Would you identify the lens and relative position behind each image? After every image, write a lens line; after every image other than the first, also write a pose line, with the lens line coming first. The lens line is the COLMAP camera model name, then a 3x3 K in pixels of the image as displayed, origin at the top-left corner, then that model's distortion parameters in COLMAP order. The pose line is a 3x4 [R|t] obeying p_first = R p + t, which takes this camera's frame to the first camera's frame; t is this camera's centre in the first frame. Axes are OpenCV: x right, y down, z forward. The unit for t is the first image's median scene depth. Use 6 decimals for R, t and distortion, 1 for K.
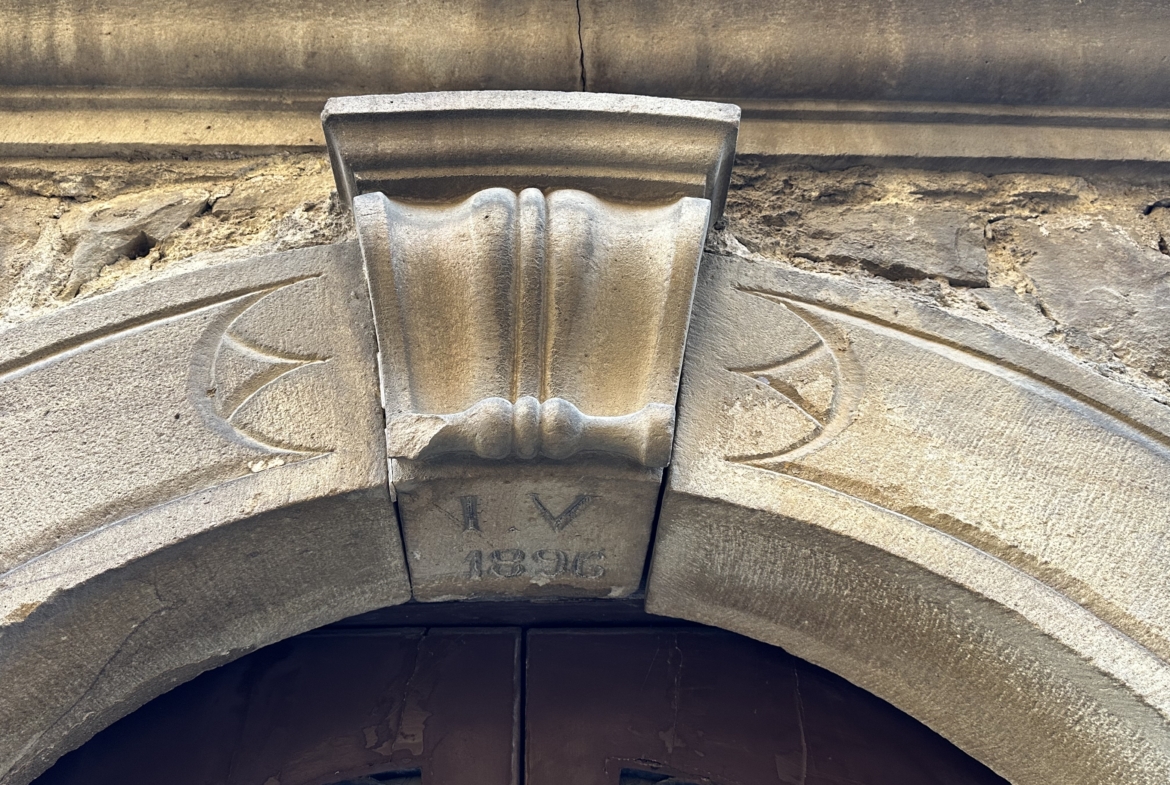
lens RADIAL K [[1051.1, 0, 587.3], [0, 1051.1, 395.5], [0, 0, 1]] dist [0.052325, -0.062644]
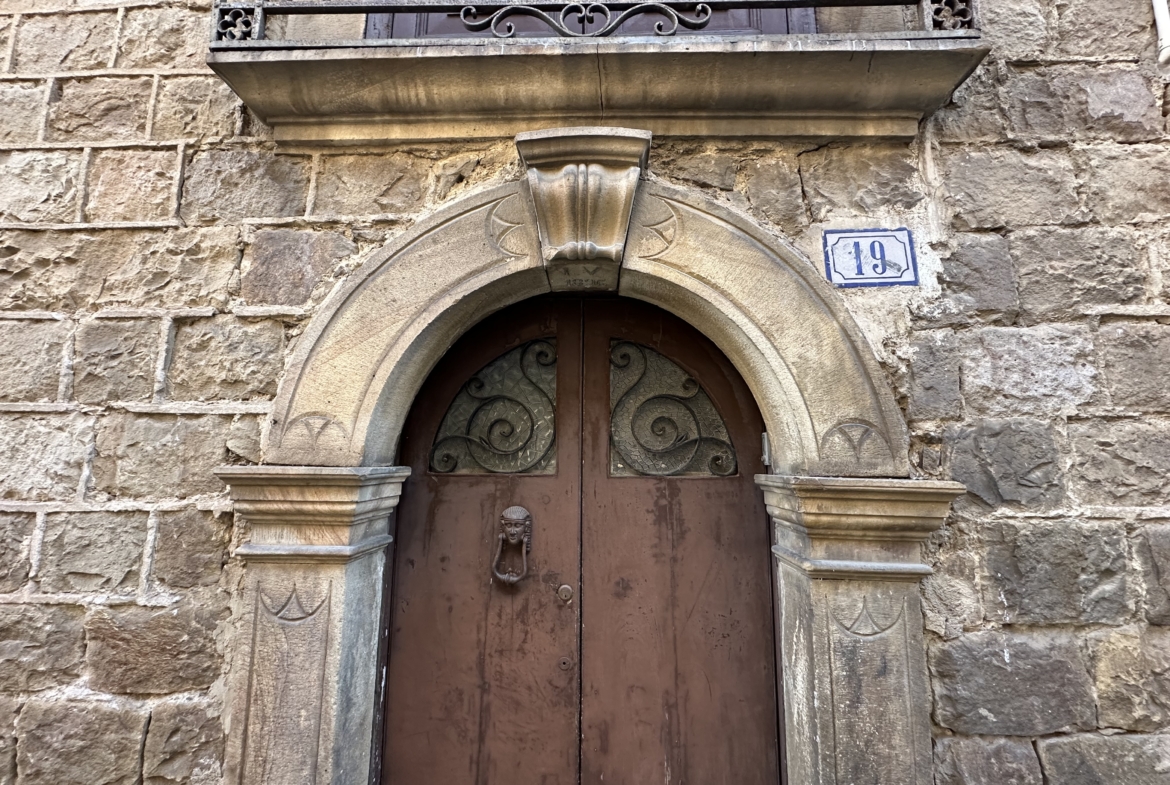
lens RADIAL K [[460.9, 0, 584.7], [0, 460.9, 392.8], [0, 0, 1]] dist [-0.000175, -0.000031]
pose [[0.996269, 0.021926, -0.083469, 0.080868], [0.020853, 0.877365, 0.479370, -0.252475], [0.083744, -0.479322, 0.873635, -0.509785]]
